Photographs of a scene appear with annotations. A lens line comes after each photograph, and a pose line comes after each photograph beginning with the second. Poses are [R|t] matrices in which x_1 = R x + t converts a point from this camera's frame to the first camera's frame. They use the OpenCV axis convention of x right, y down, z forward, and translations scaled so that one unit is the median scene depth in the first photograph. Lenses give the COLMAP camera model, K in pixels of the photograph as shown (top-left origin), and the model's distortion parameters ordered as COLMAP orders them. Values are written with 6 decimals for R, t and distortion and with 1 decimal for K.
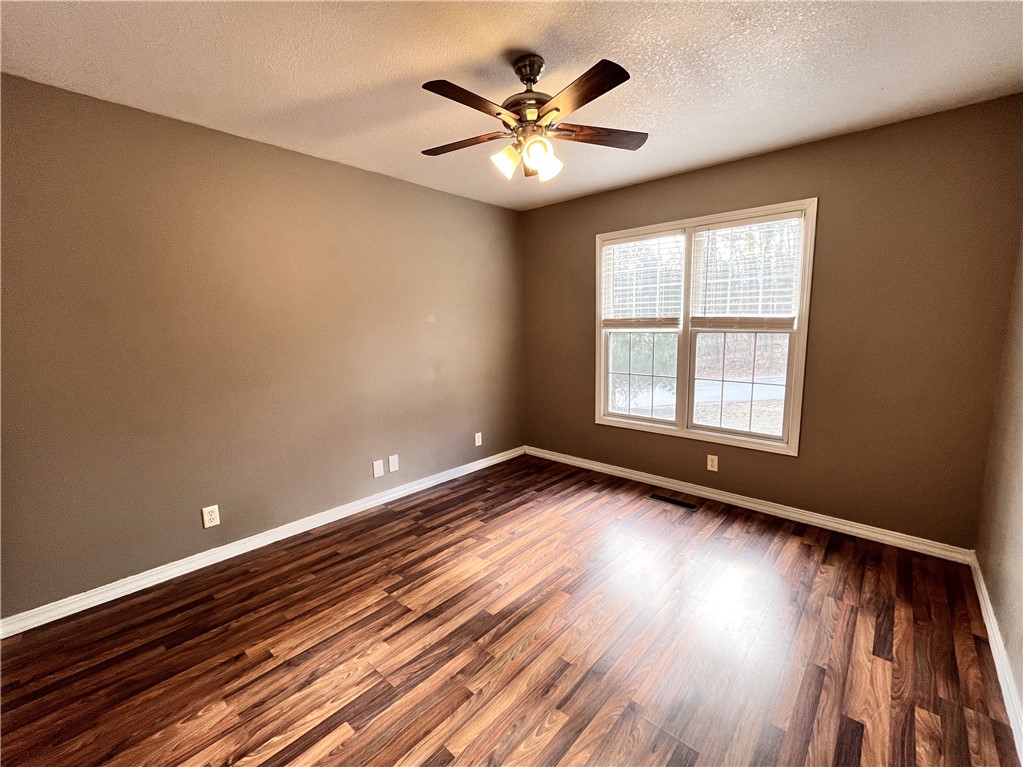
lens RADIAL K [[433.6, 0, 506.2], [0, 433.6, 385.1], [0, 0, 1]] dist [-0.001828, -0.000695]
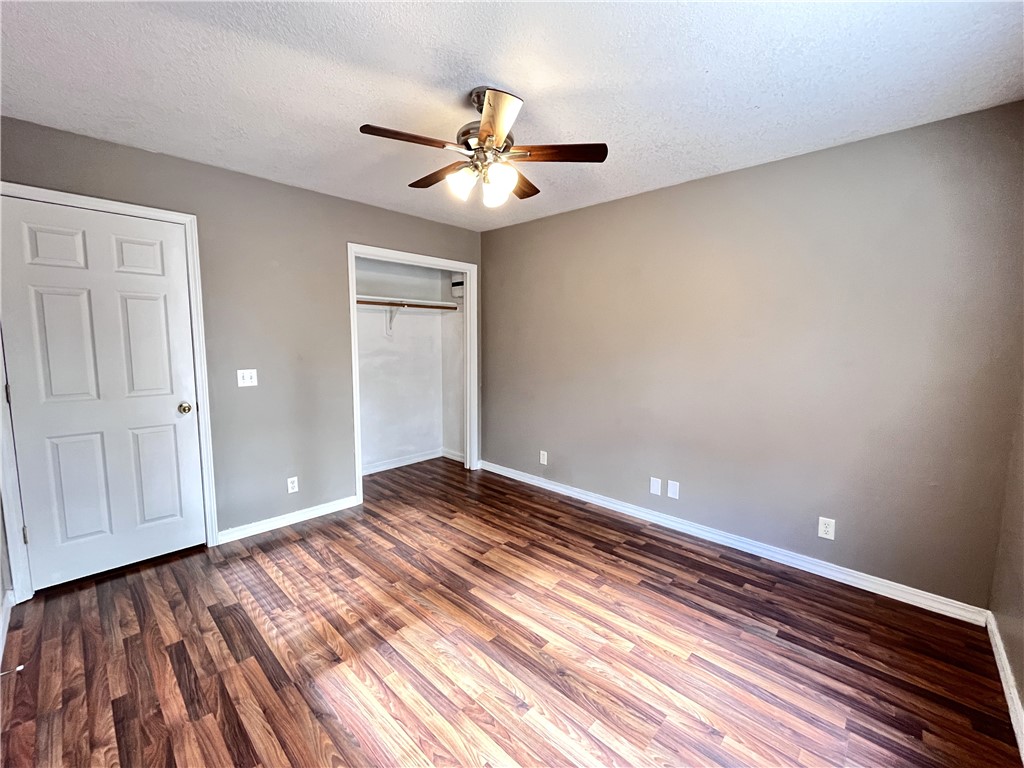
lens RADIAL K [[422.8, 0, 515.9], [0, 422.8, 385.5], [0, 0, 1]] dist [-0.003237, -0.000426]
pose [[-0.013514, 0.123158, -0.992295, 0.781574], [-0.147812, 0.981237, 0.123799, -0.128285], [0.988923, 0.148346, 0.004944, 0.793588]]
